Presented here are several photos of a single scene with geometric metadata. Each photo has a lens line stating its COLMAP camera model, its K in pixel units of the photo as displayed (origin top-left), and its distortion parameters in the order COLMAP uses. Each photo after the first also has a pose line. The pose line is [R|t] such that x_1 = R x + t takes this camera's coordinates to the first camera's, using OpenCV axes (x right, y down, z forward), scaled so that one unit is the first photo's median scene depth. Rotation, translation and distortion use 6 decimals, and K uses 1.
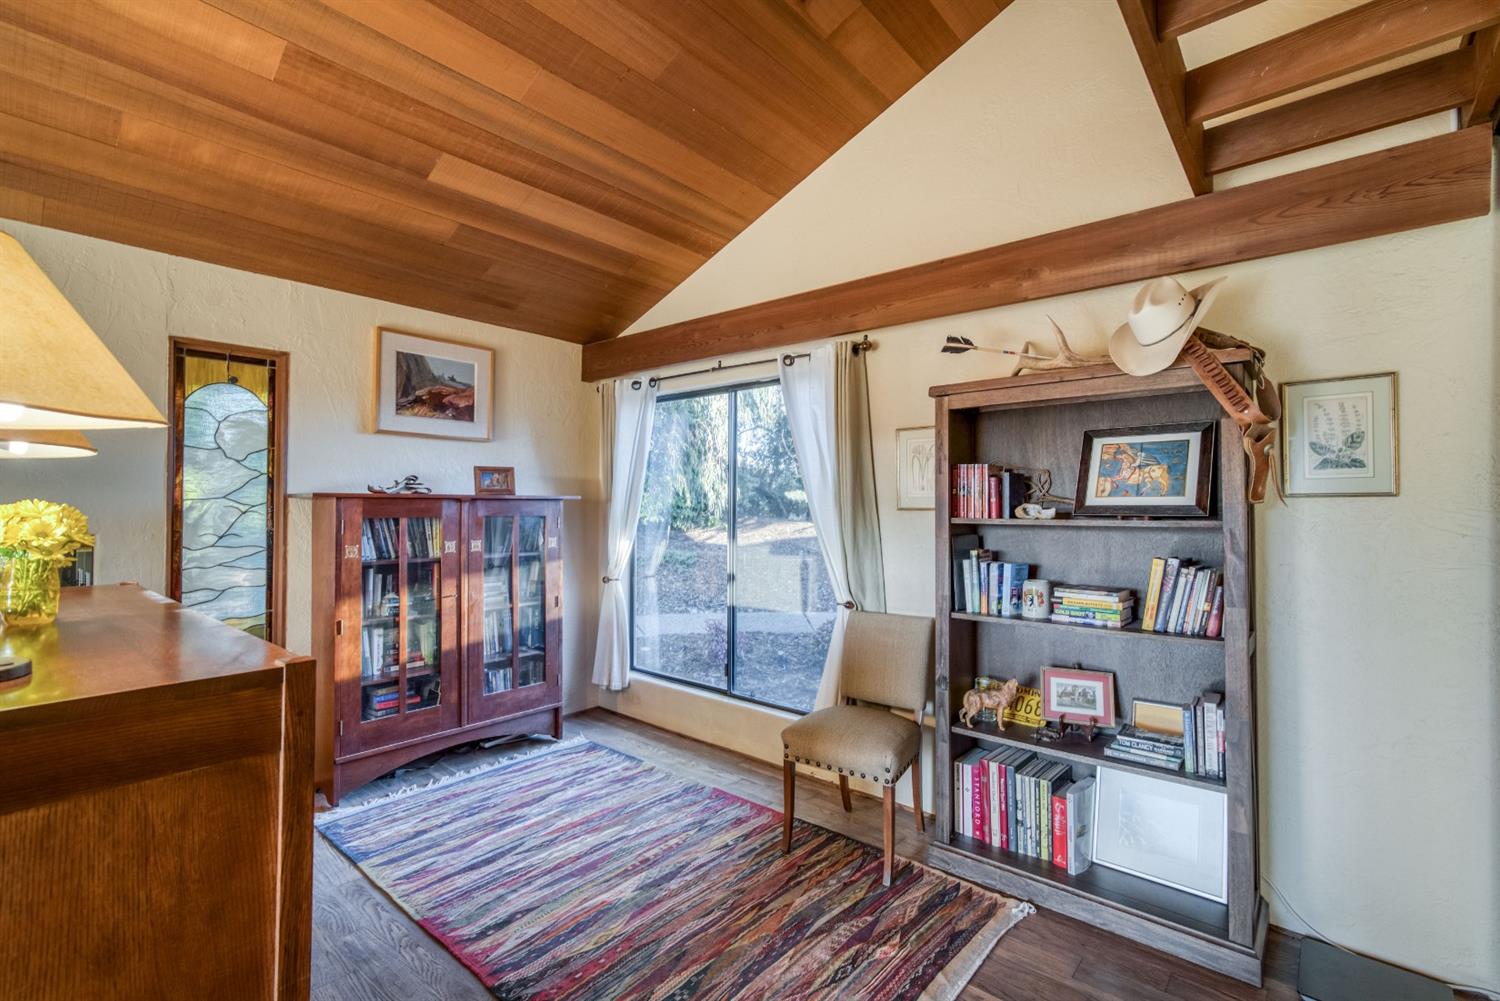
lens RADIAL K [[675.5, 0, 757.9], [0, 675.5, 495.8], [0, 0, 1]] dist [-0.008480, 0.005353]
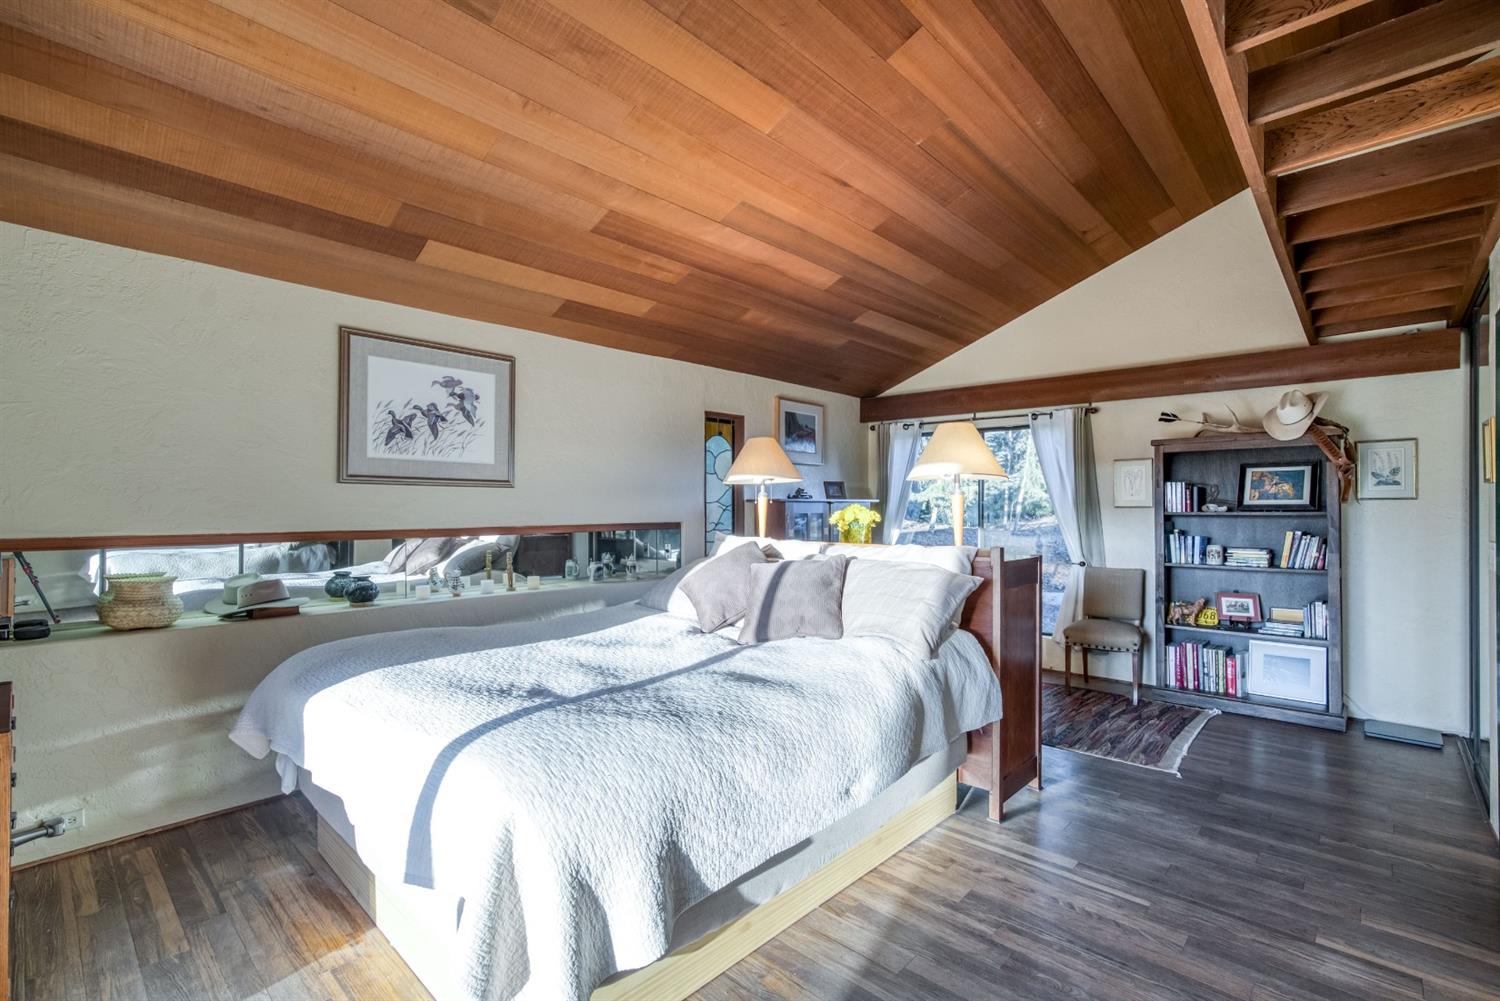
lens RADIAL K [[675.5, 0, 742.3], [0, 675.5, 505.0], [0, 0, 1]] dist [-0.008480, 0.005353]
pose [[0.998707, -0.002907, -0.050758, -0.809627], [0.003624, 0.999895, 0.014025, -0.015636], [0.050712, -0.014191, 0.998613, -0.936124]]
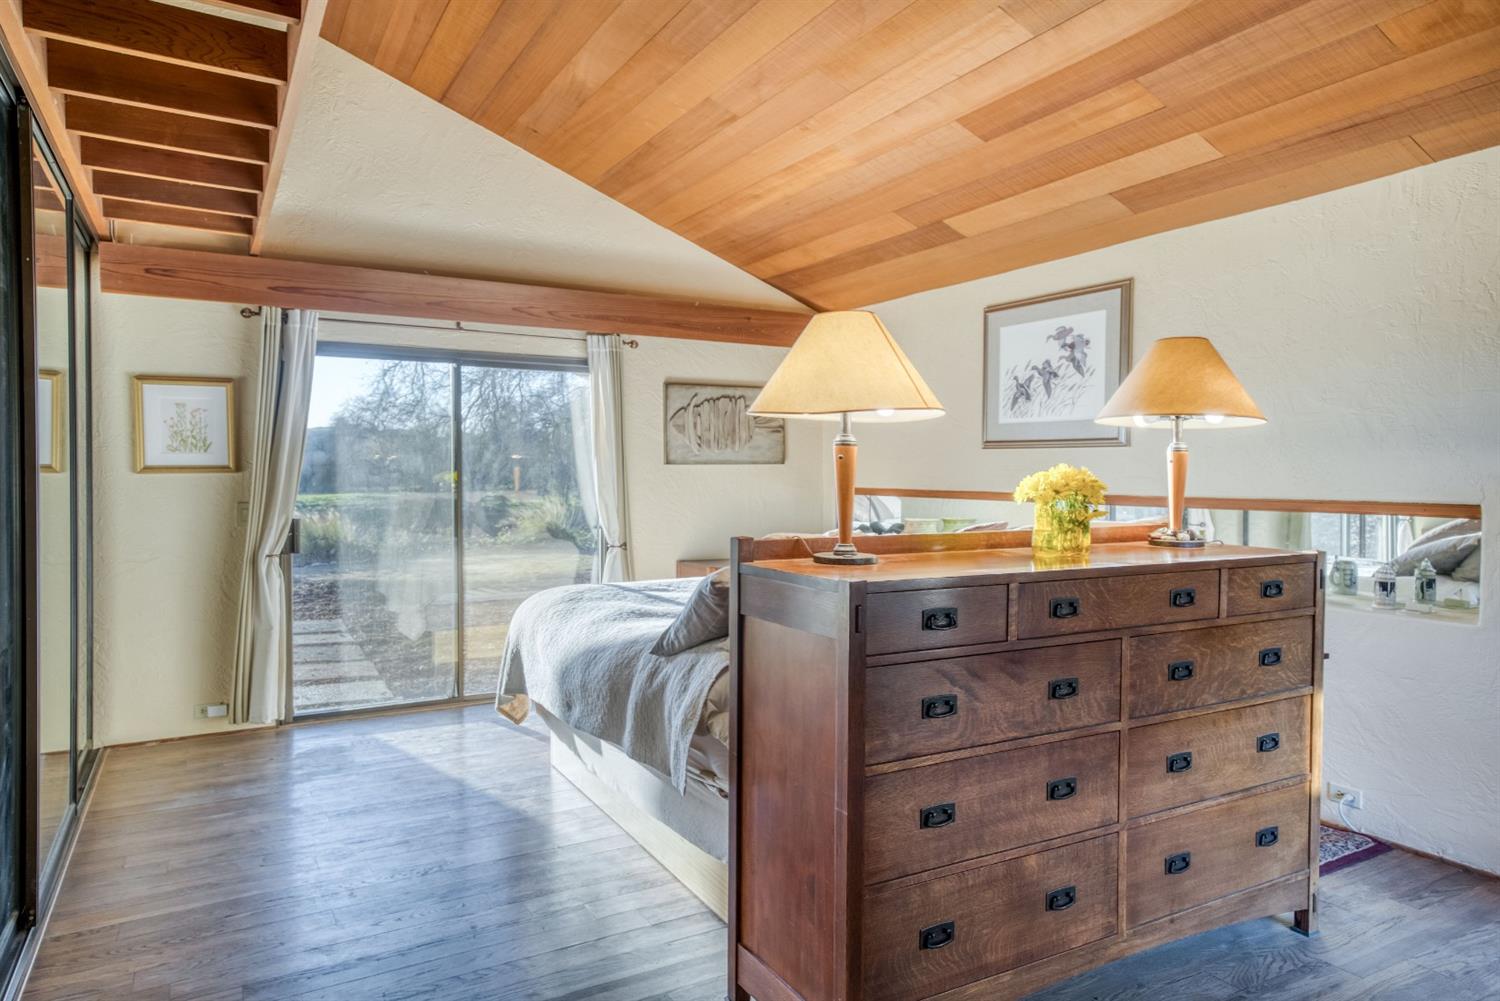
lens RADIAL K [[936.4, 0, 752.8], [0, 936.4, 494.3], [0, 0, 1]] dist [0.000522, 0.000173]
pose [[-0.342704, 0.024219, -0.939131, 0.642432], [0.010297, 0.999704, 0.022024, 0.010736], [0.939387, -0.002123, -0.342852, 0.815051]]
